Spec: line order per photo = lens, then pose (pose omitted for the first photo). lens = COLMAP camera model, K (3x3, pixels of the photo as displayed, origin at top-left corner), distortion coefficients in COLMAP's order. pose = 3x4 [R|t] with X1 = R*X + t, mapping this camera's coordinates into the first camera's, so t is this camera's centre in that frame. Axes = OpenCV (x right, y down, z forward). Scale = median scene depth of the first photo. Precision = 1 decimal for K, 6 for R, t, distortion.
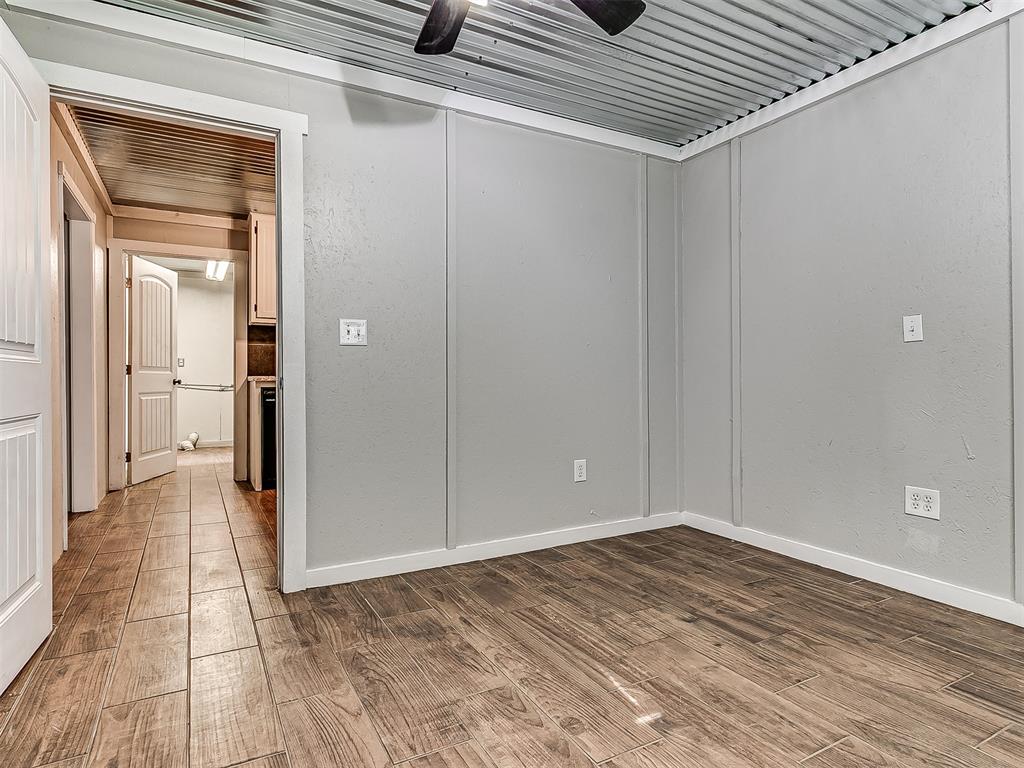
lens RADIAL K [[568.1, 0, 503.6], [0, 568.1, 376.6], [0, 0, 1]] dist [0.010129, -0.002795]
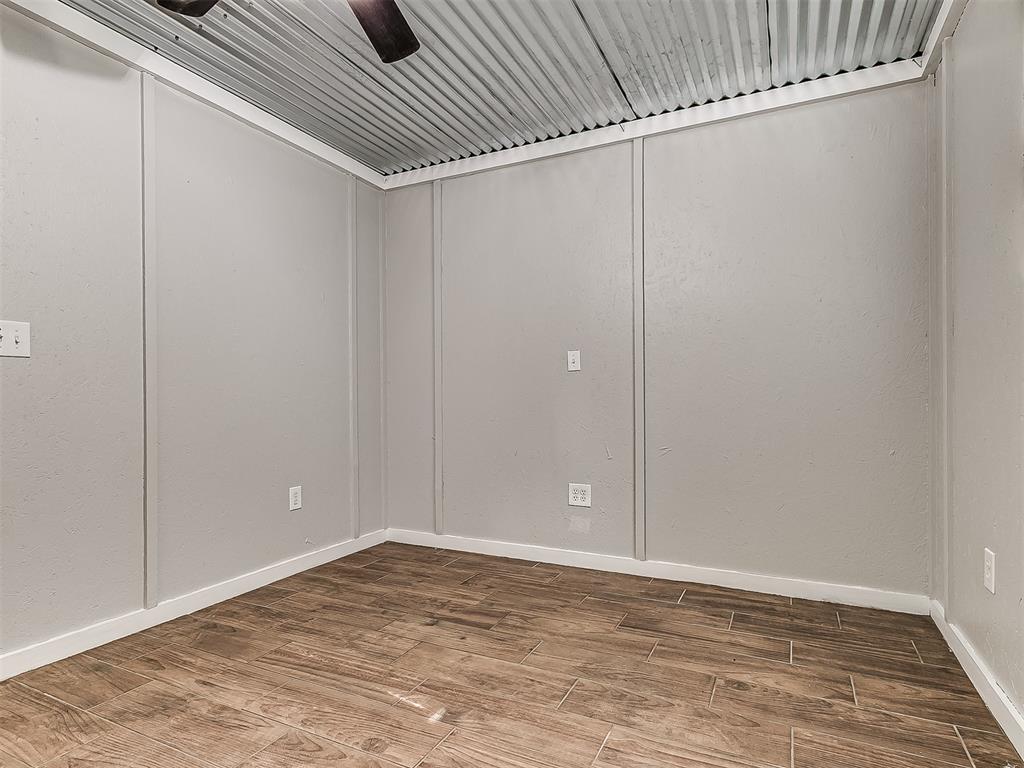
lens RADIAL K [[579.9, 0, 497.7], [0, 579.9, 404.5], [0, 0, 1]] dist [0.013047, -0.001904]
pose [[0.823077, -0.007779, 0.567877, -0.177823], [0.001497, 0.999932, 0.011529, -0.001664], [-0.567928, -0.008639, 0.823033, 0.020872]]
